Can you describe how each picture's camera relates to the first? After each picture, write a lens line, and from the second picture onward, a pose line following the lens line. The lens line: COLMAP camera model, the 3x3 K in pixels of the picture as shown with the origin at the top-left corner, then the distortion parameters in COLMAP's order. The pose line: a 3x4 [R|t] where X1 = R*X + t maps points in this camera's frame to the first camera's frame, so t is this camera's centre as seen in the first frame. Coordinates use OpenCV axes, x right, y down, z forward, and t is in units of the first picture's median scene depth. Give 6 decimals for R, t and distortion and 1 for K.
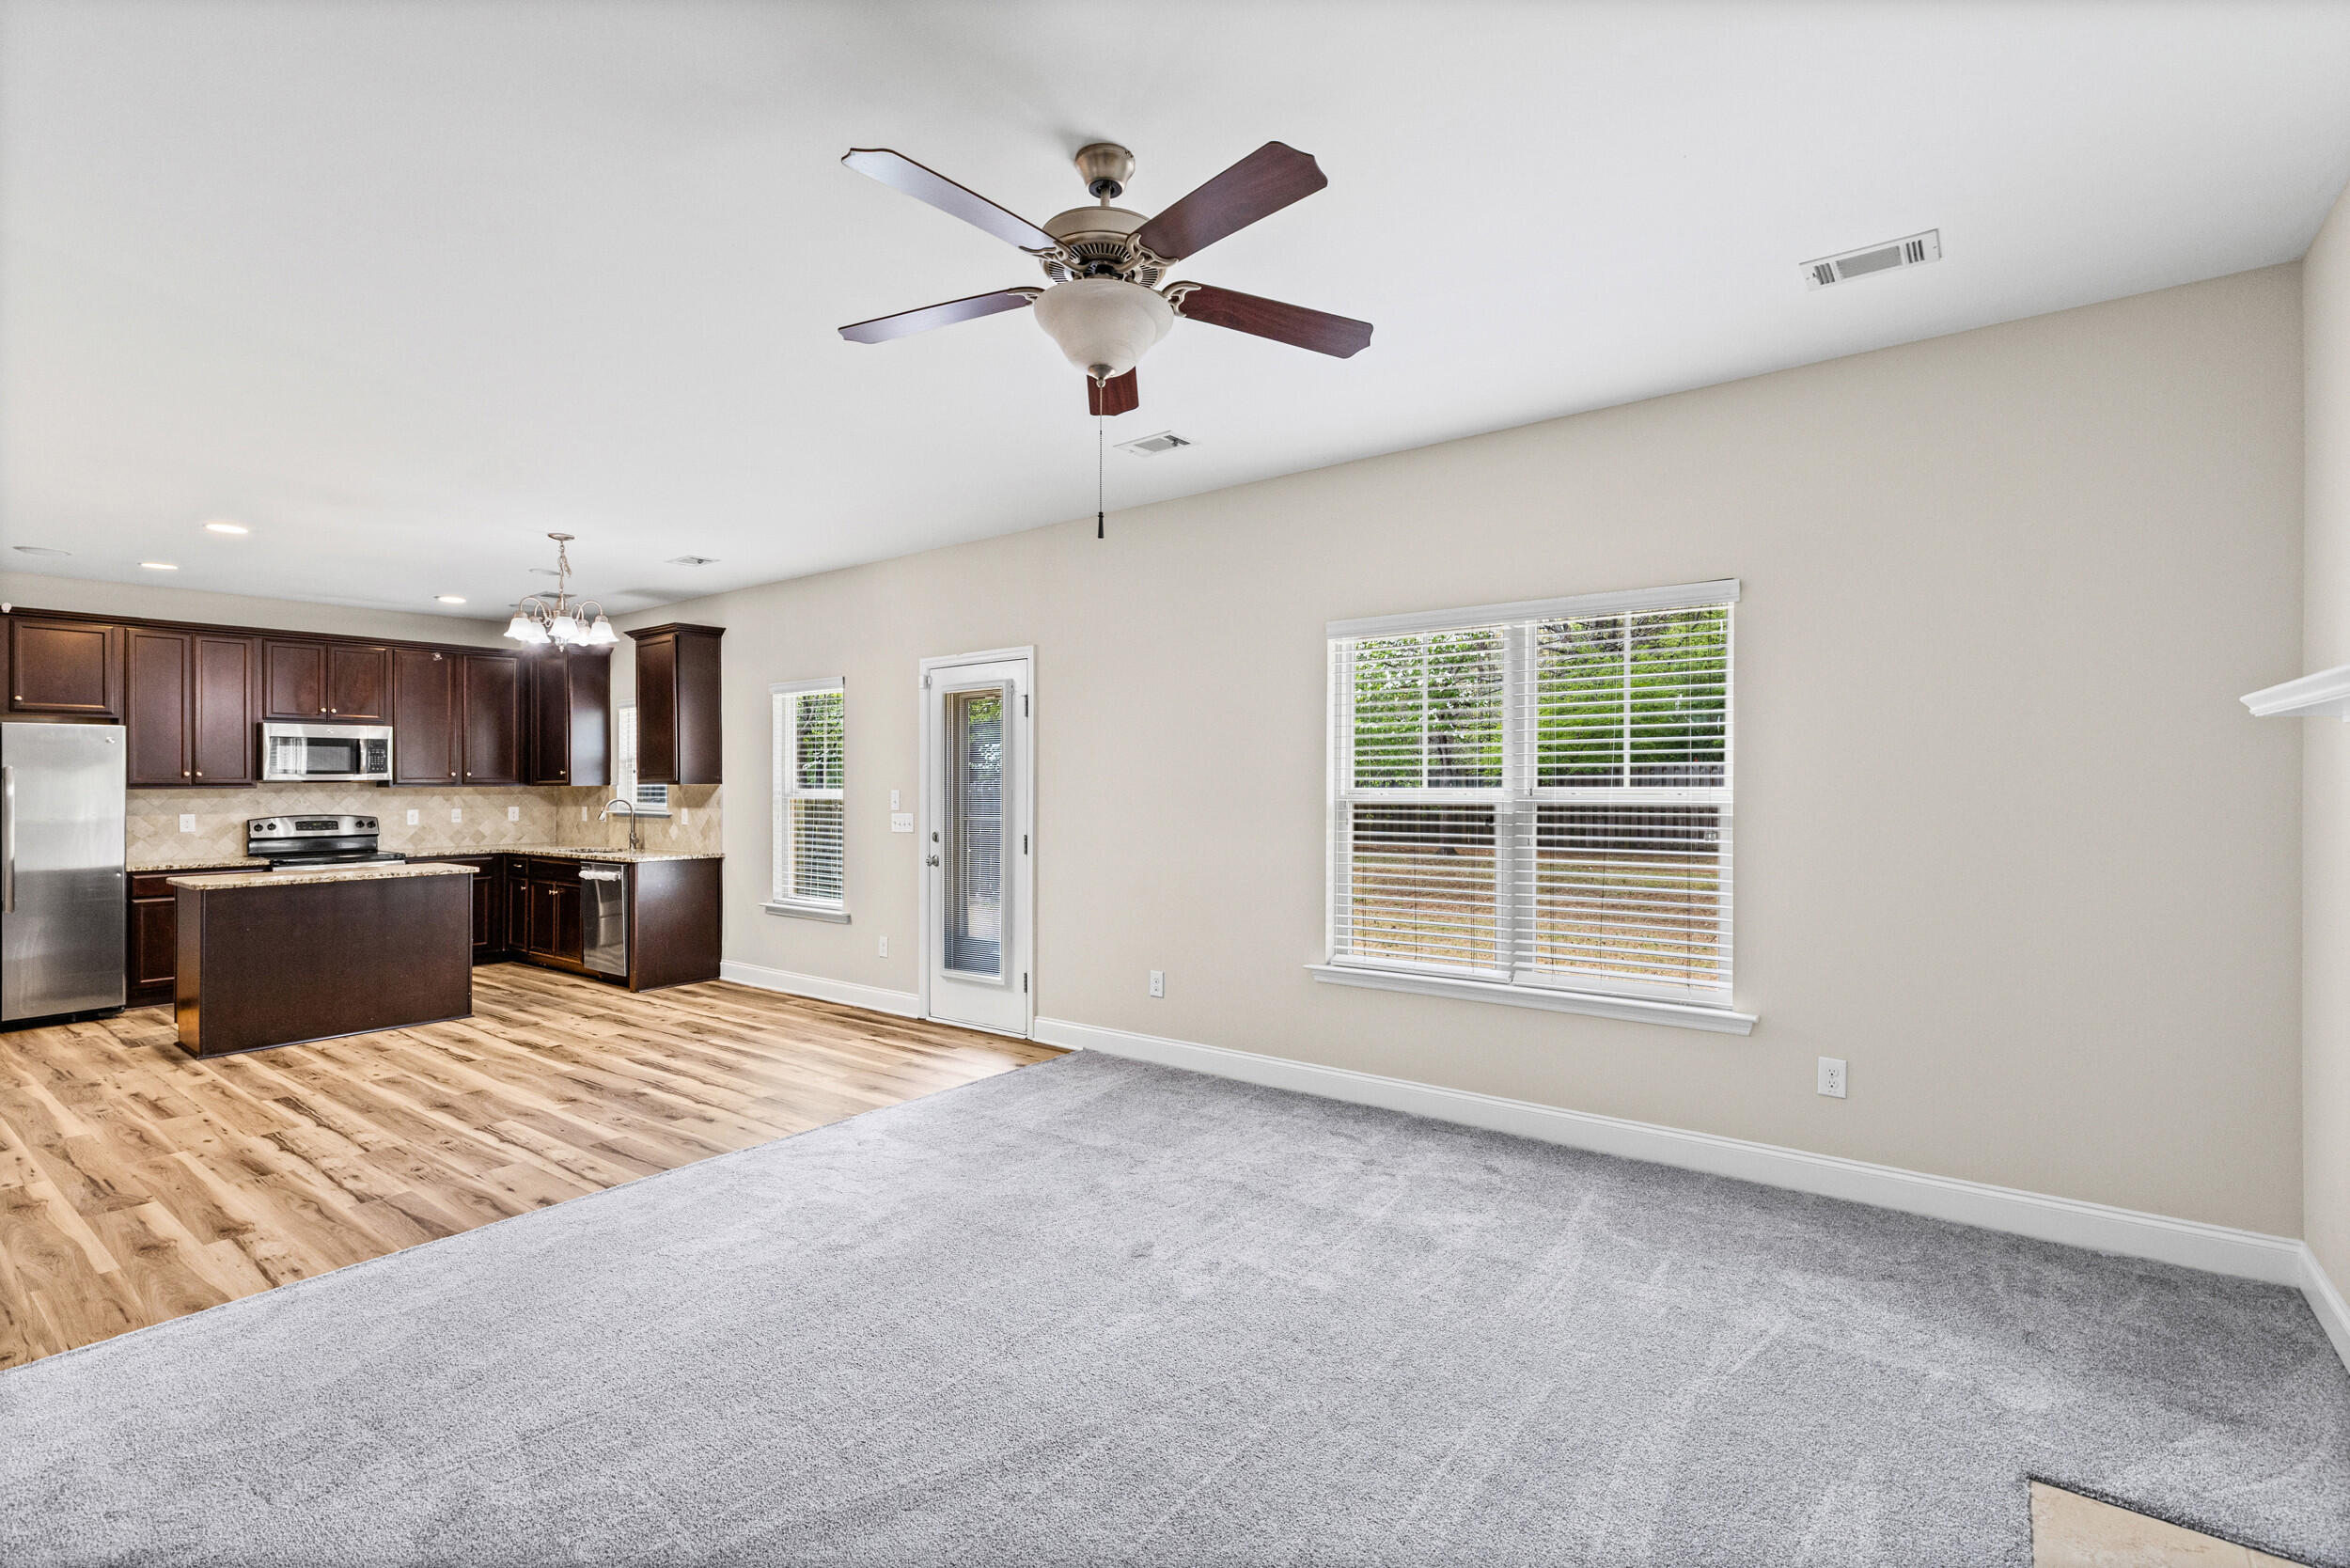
lens RADIAL K [[1055.7, 0, 1173.7], [0, 1055.7, 768.2], [0, 0, 1]] dist [0.004007, 0.001175]
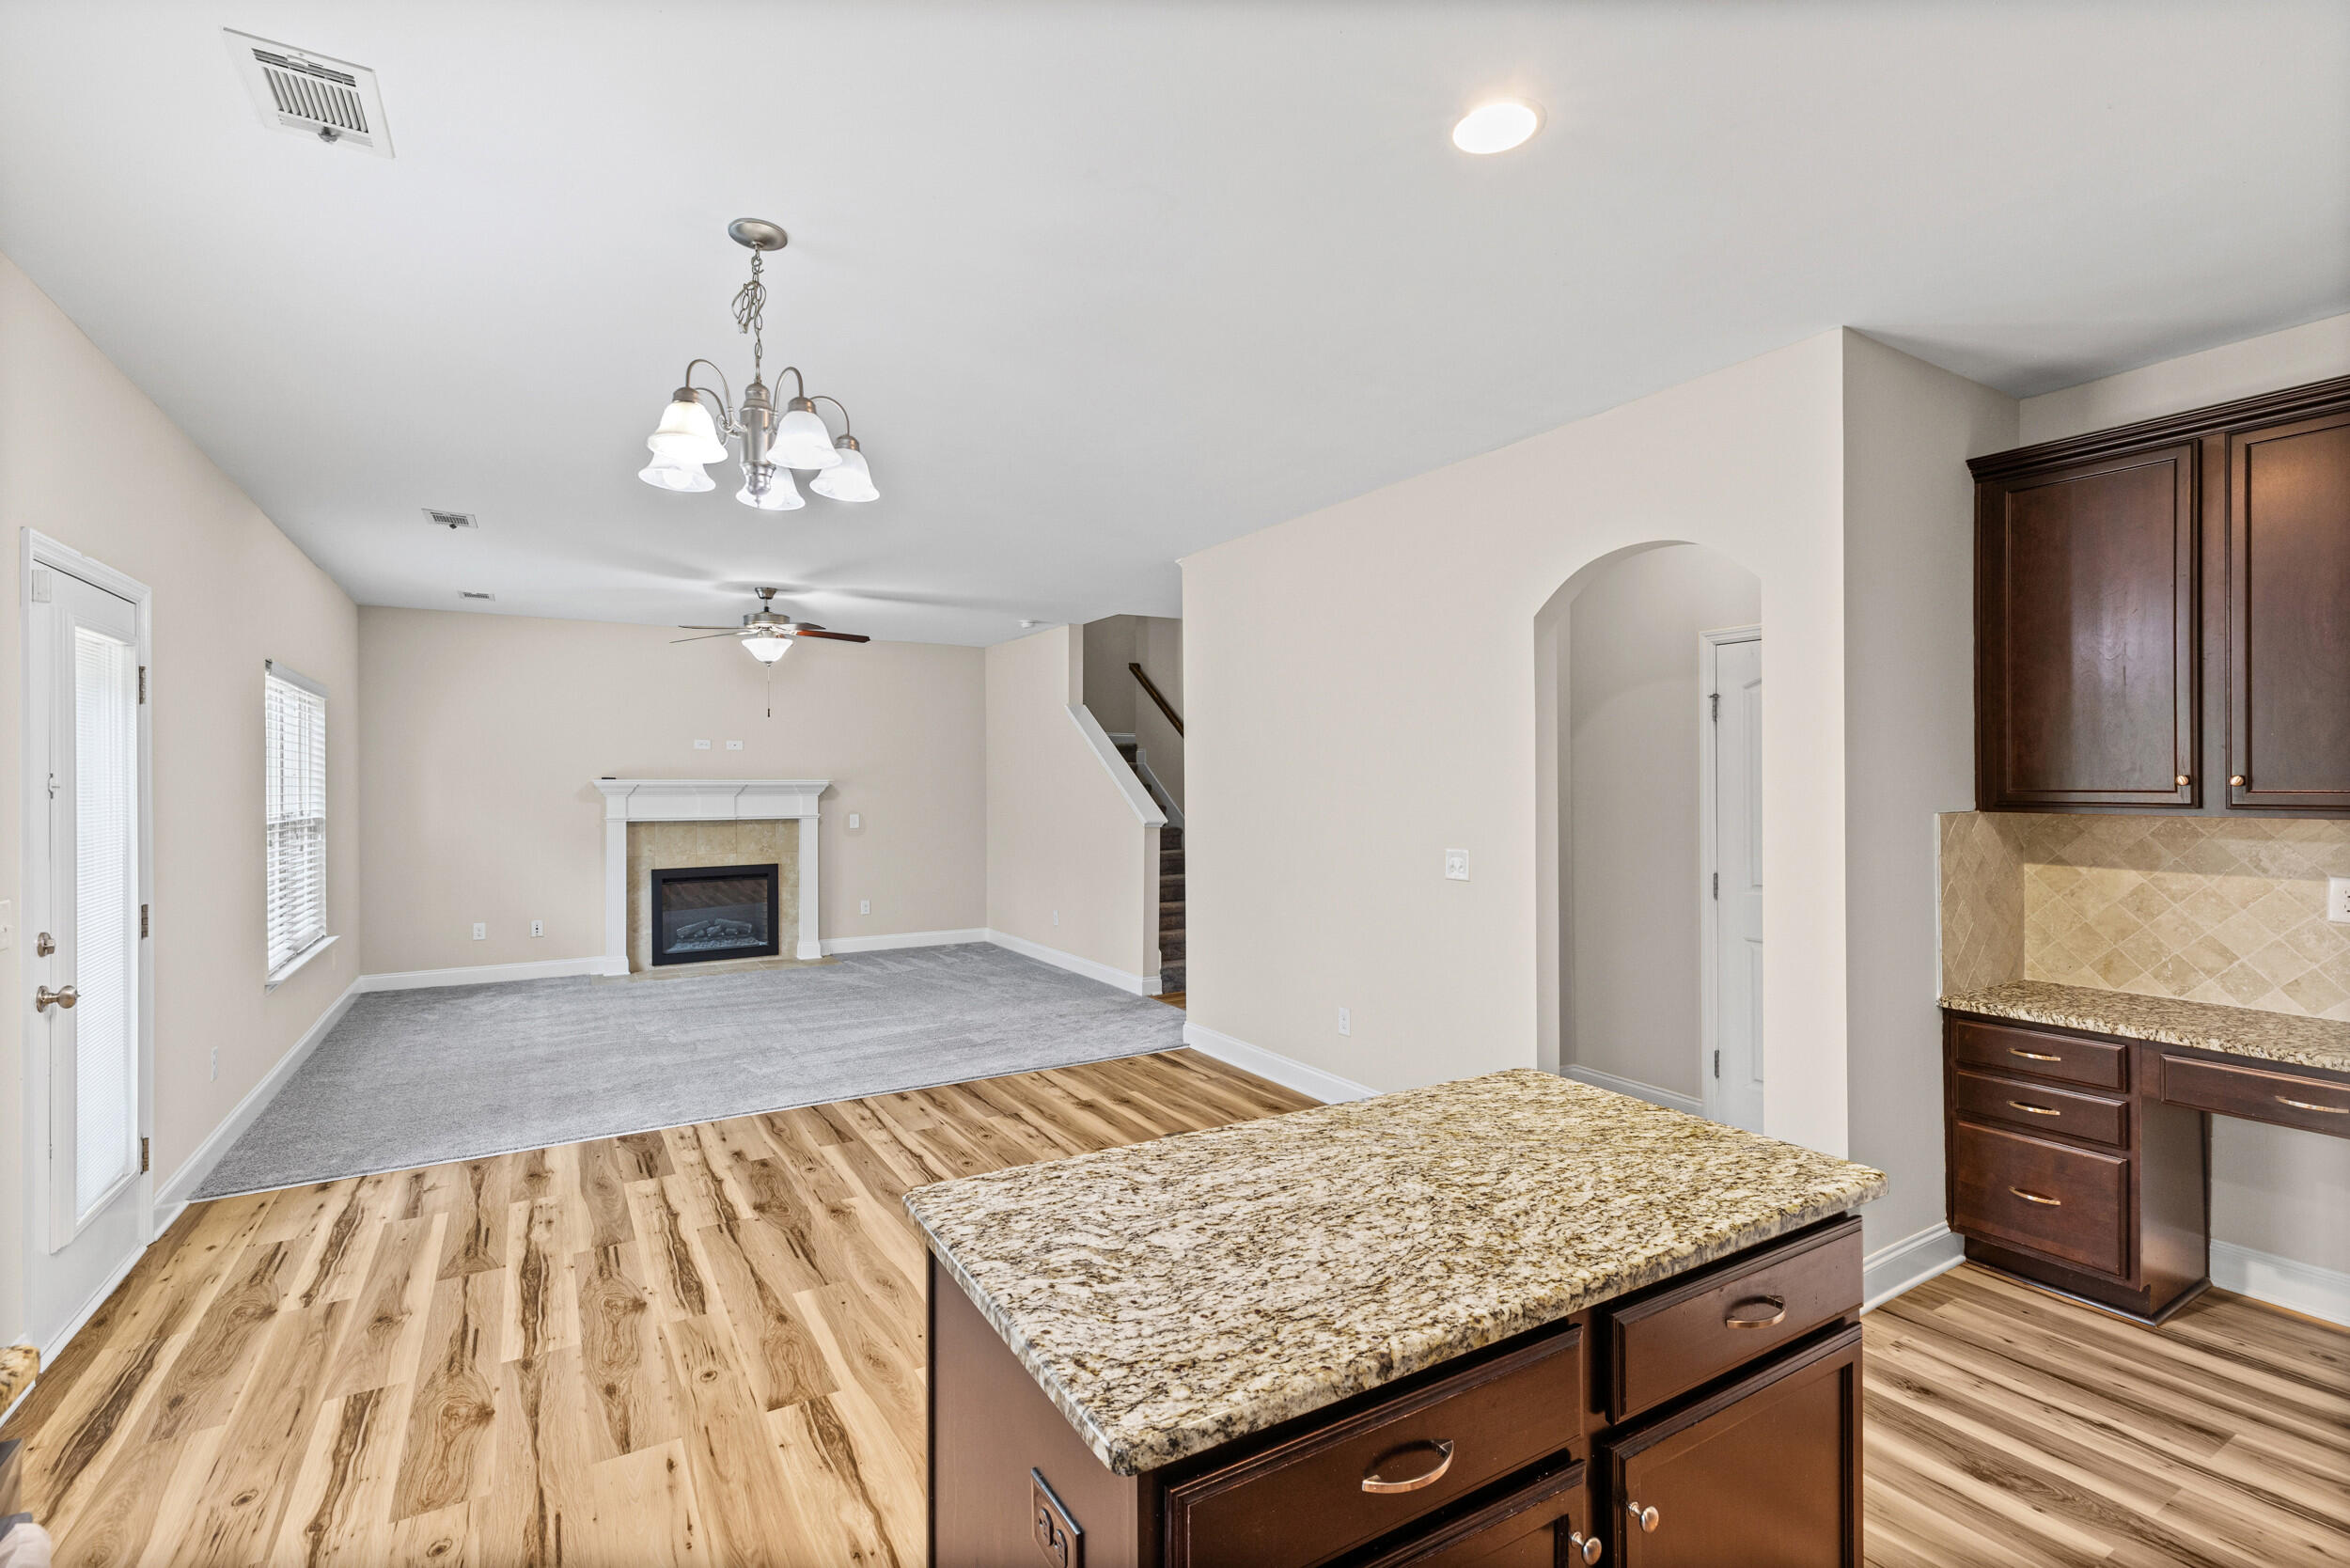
lens RADIAL K [[1055.7, 0, 1183.4], [0, 1055.7, 781.7], [0, 0, 1]] dist [0.004007, 0.001175]
pose [[-0.931240, 0.010883, 0.364244, -0.711033], [0.005329, 0.999854, -0.016250, 0.006209], [-0.364368, -0.013191, -0.931162, 1.062262]]
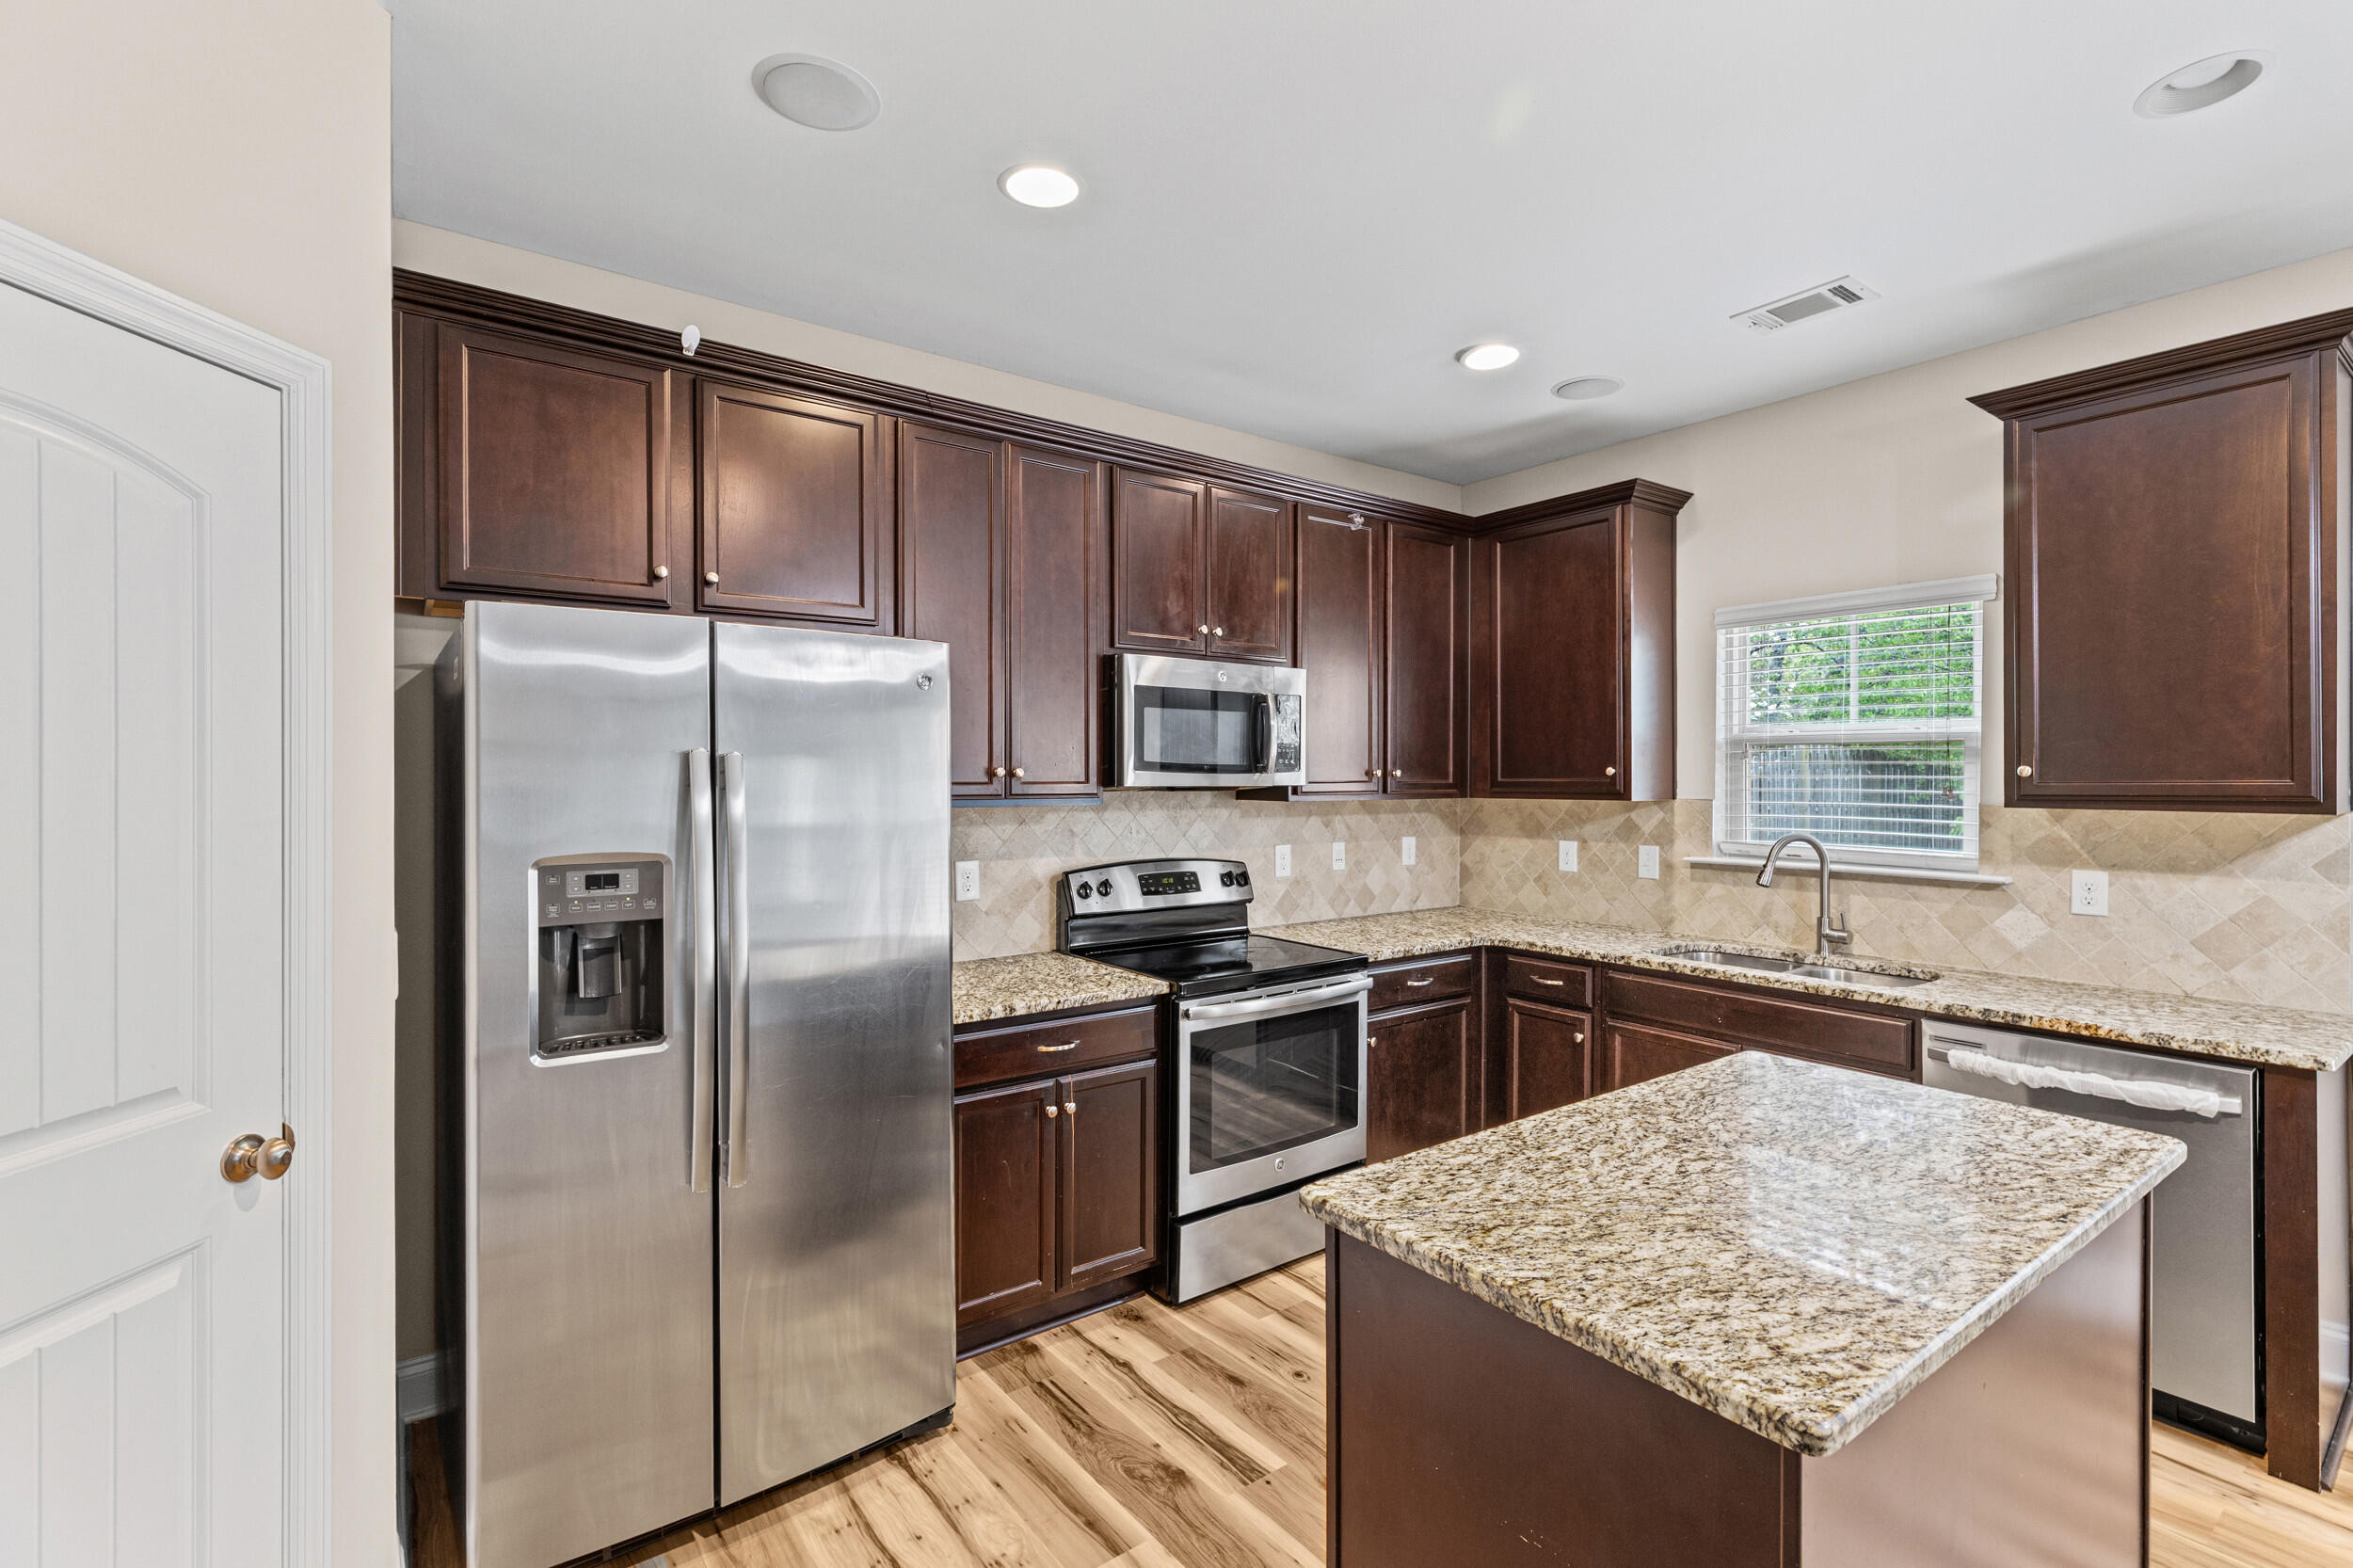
lens RADIAL K [[1057.0, 0, 1187.5], [0, 1057.0, 772.6], [0, 0, 1]] dist [0.004007, 0.001175]
pose [[0.962830, 0.007922, -0.269991, -0.731597], [-0.005076, 0.999924, 0.011236, 0.000616], [0.270060, -0.009447, 0.962797, 0.603922]]
